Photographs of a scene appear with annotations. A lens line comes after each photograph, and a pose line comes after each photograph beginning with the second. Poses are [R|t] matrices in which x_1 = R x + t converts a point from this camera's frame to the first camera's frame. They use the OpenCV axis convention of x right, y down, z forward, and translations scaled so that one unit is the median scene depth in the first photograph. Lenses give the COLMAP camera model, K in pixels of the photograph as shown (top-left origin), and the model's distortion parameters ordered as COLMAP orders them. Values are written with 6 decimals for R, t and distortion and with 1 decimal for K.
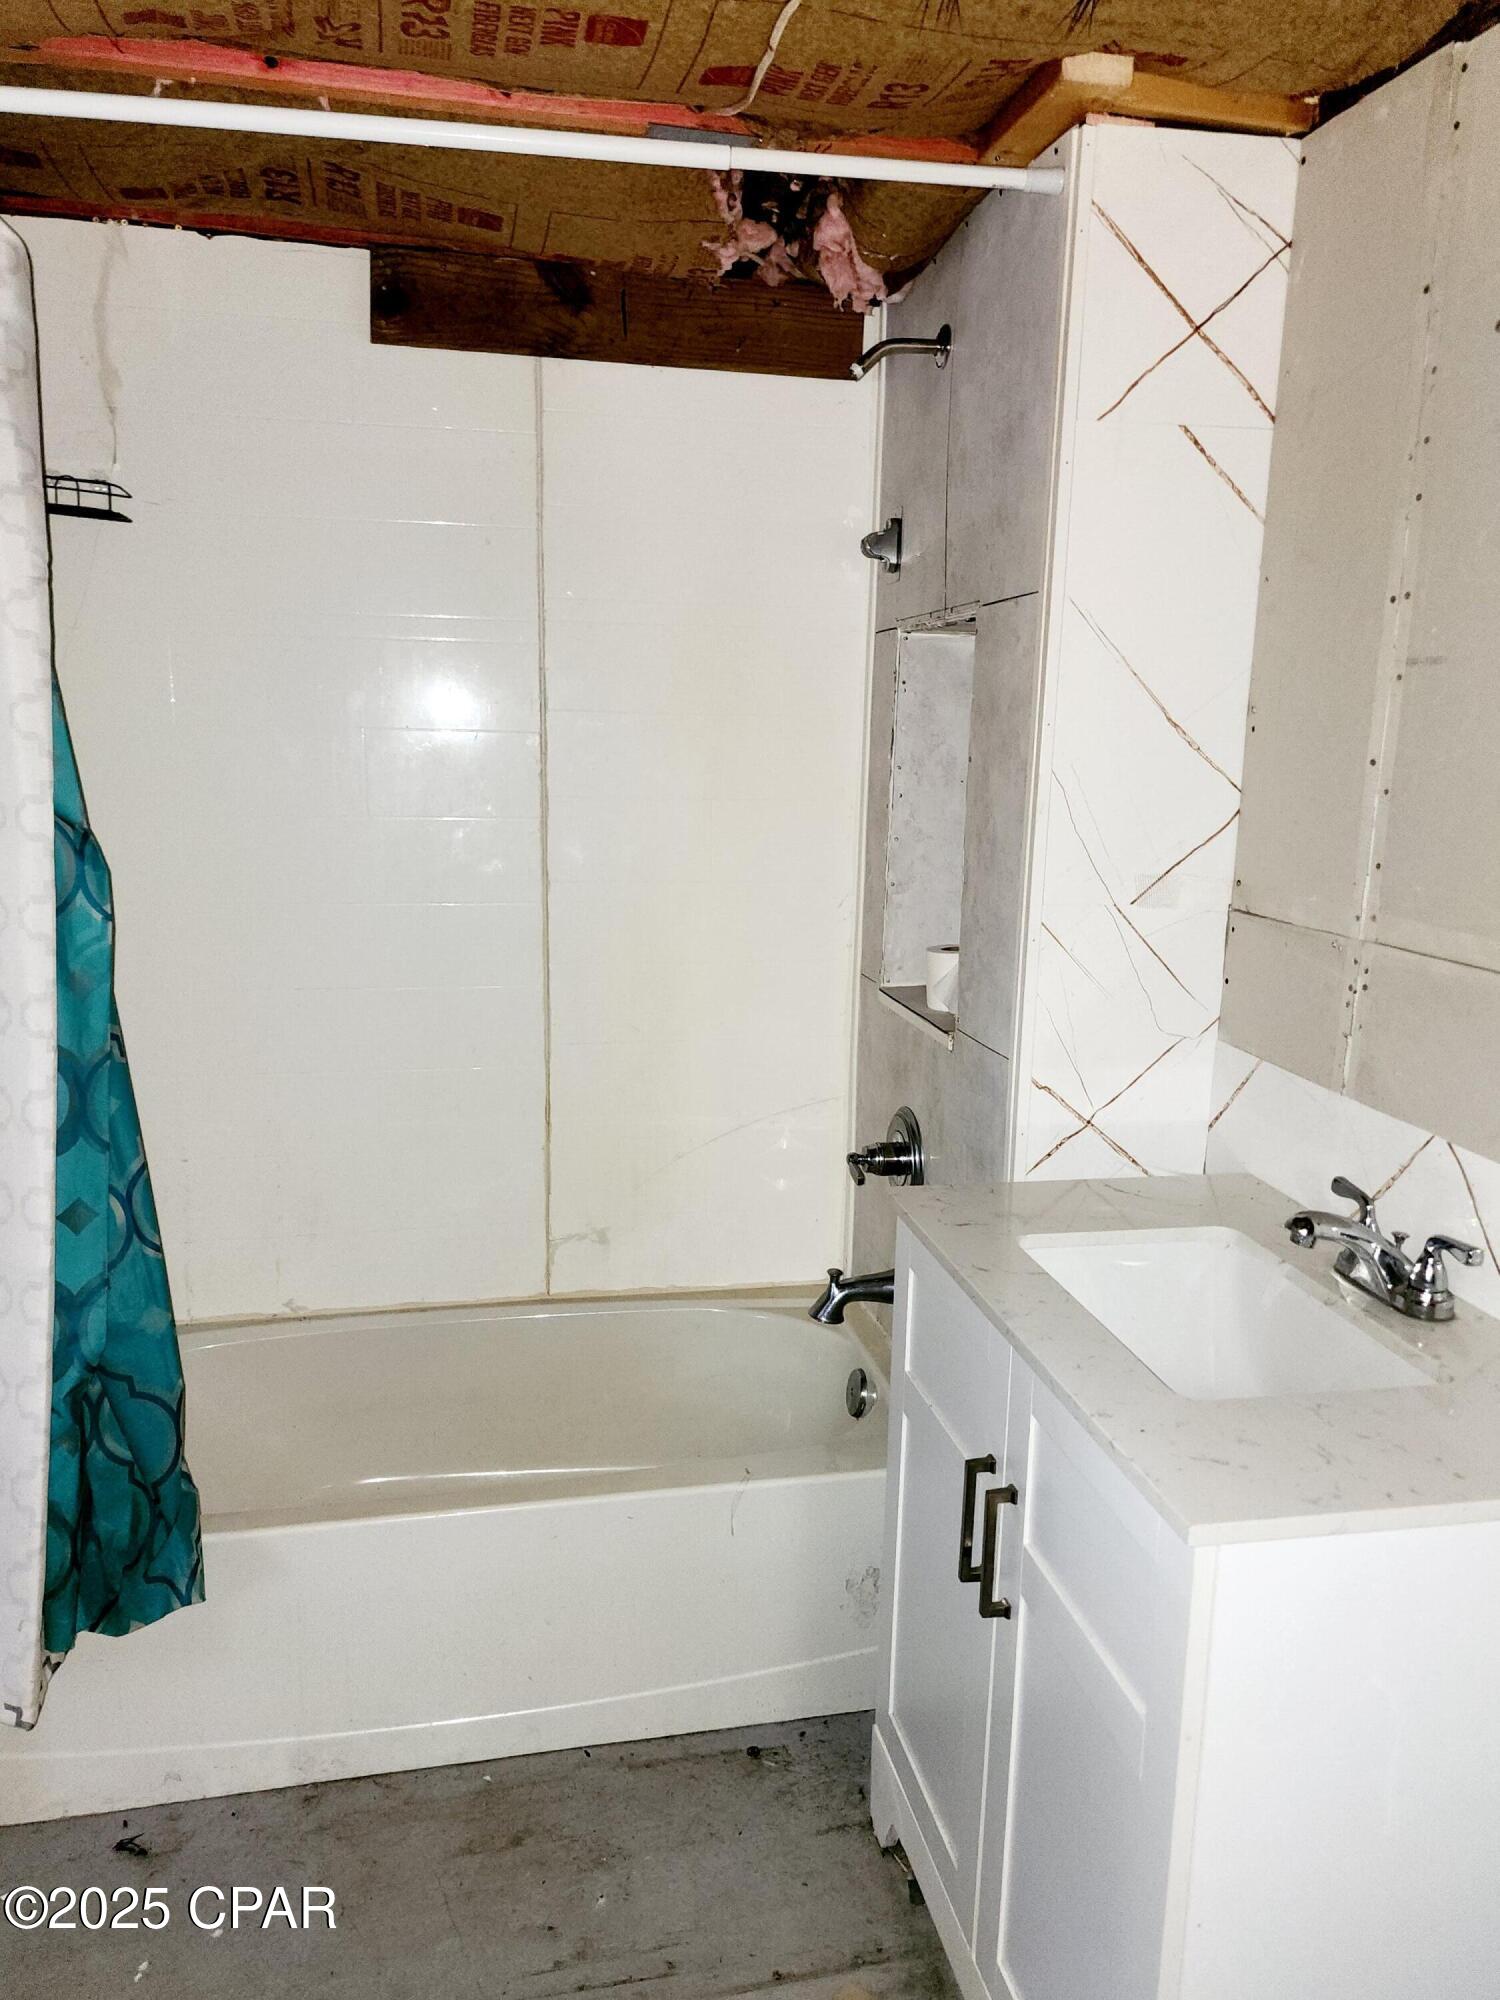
lens RADIAL K [[1422.2, 0, 749.5], [0, 1422.2, 1003.4], [0, 0, 1]] dist [0.047347, -0.011082]
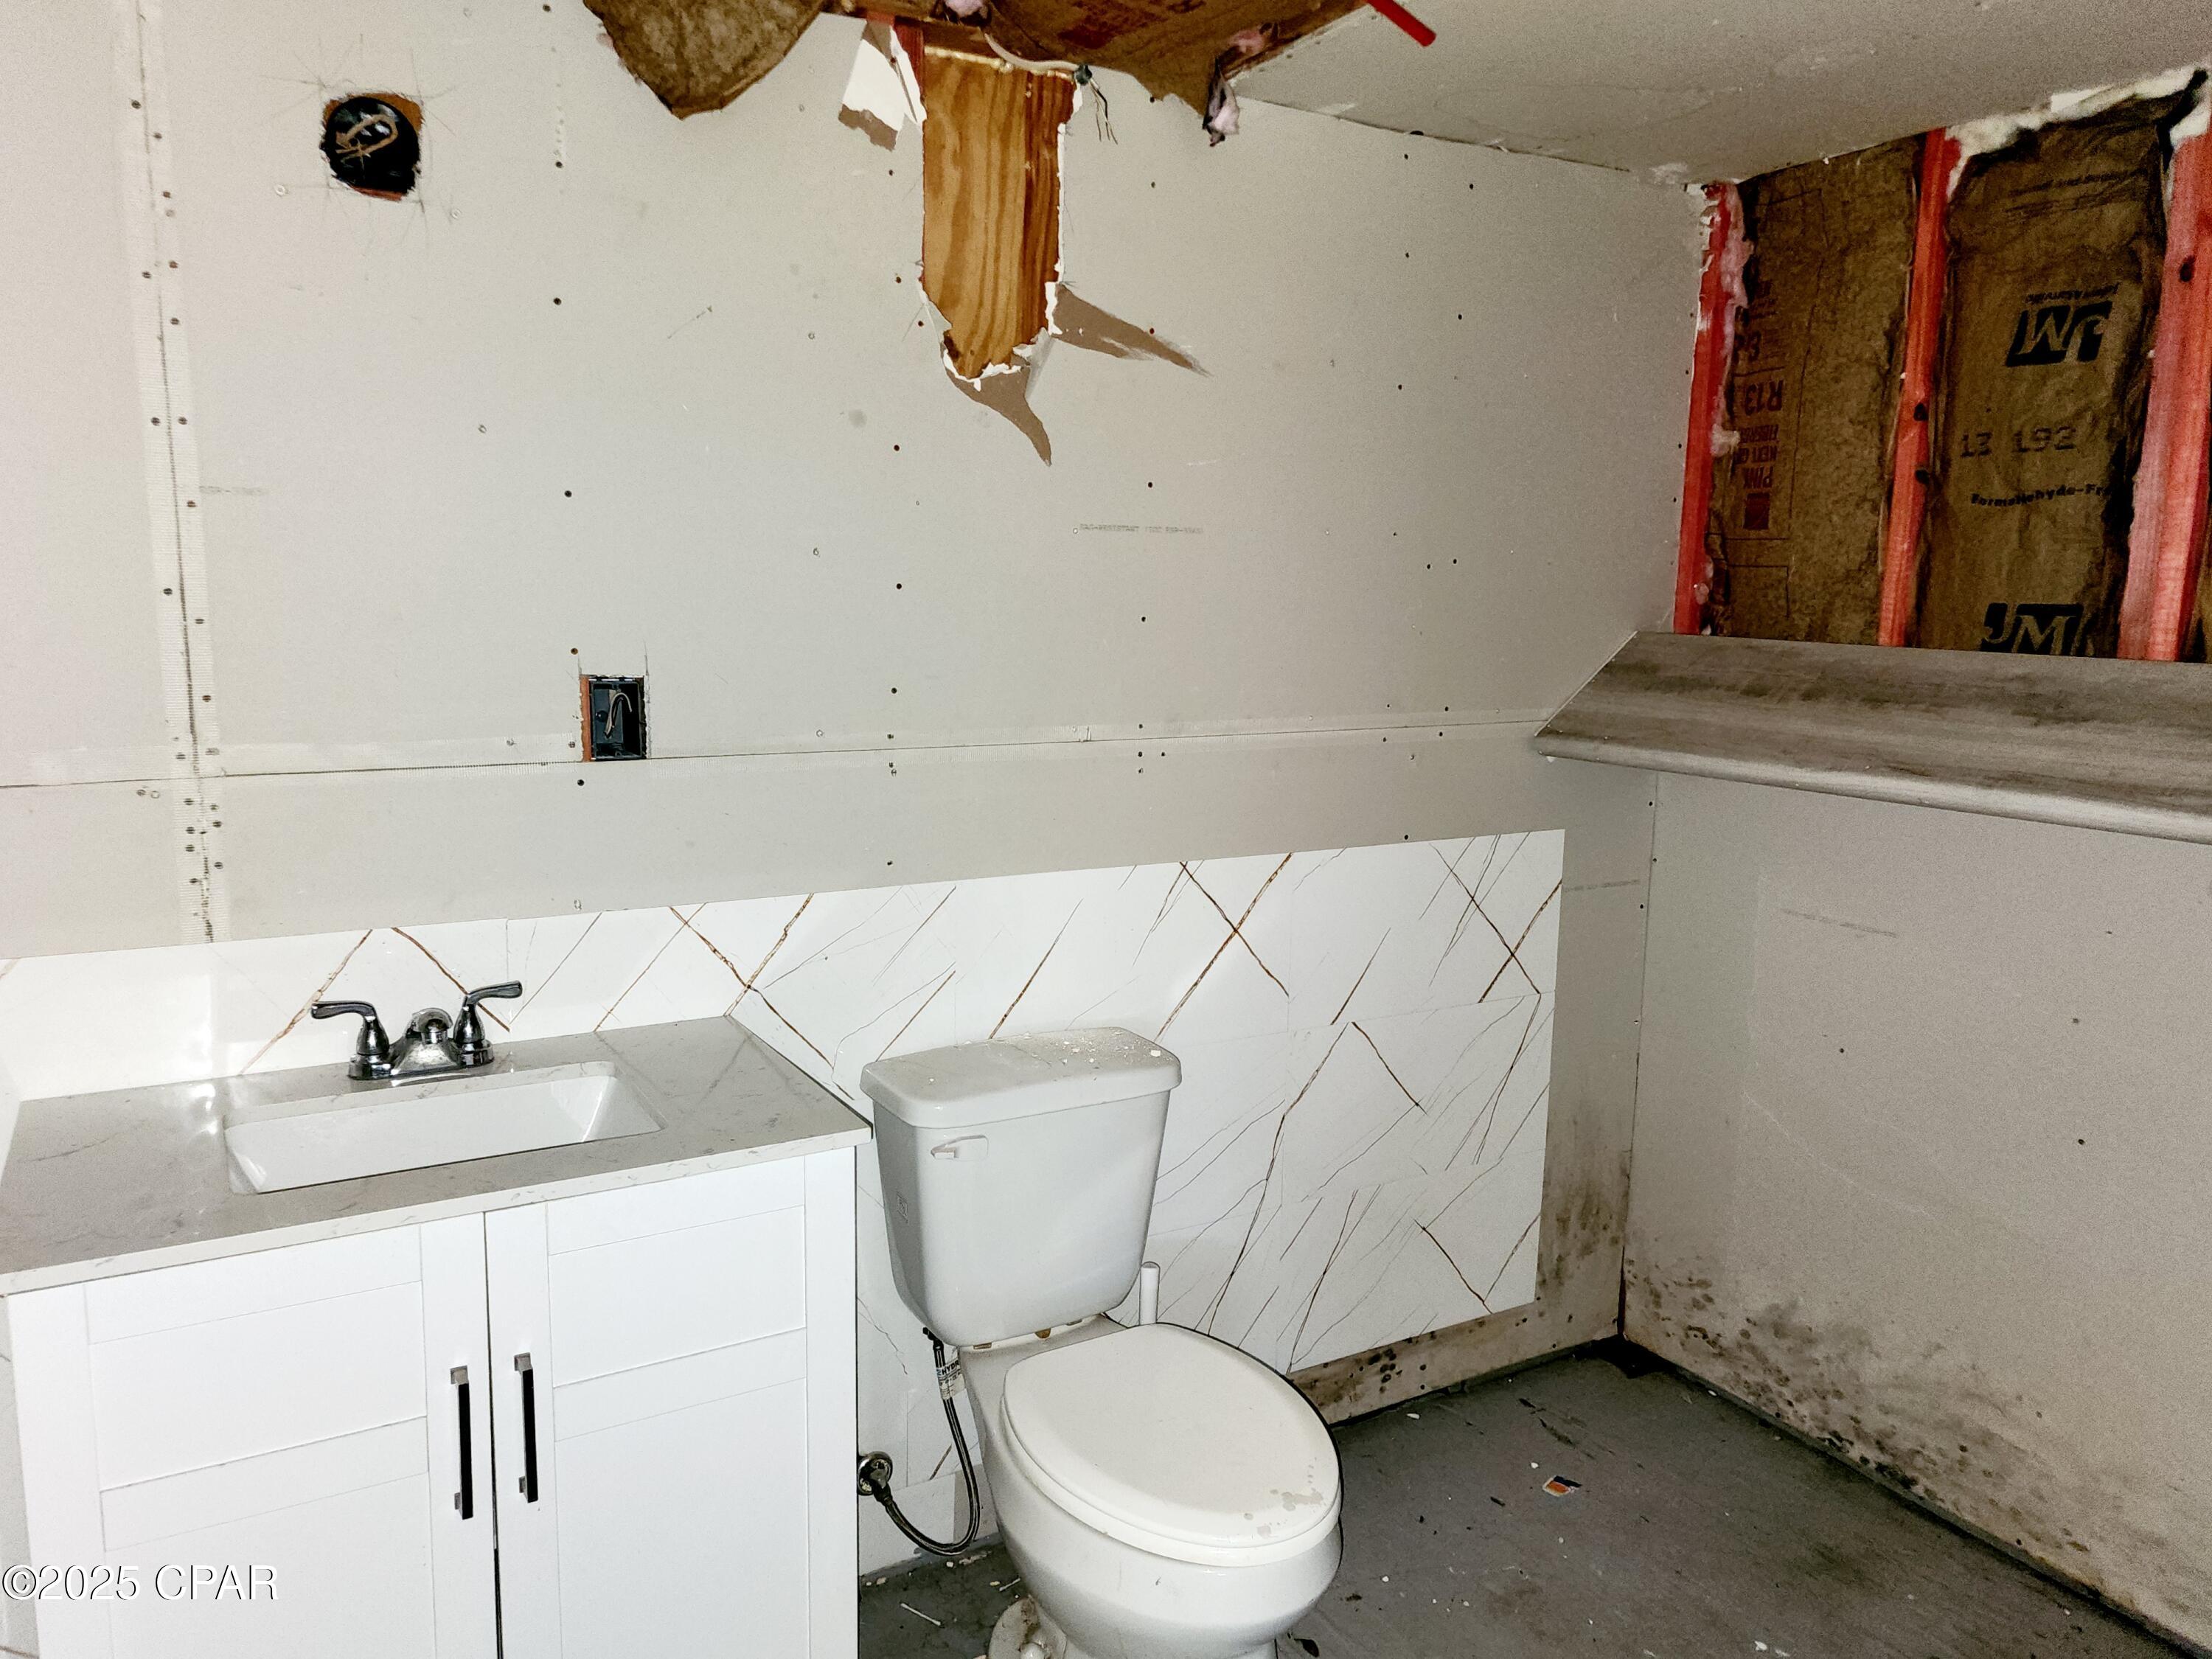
lens RADIAL K [[1572.9, 0, 1105.4], [0, 1572.9, 826.0], [0, 0, 1]] dist [0.047347, -0.011082]
pose [[-0.310179, -0.167319, 0.935838, -0.771132], [0.170152, 0.958724, 0.227807, -0.155087], [-0.935327, 0.229896, -0.268907, 0.744817]]
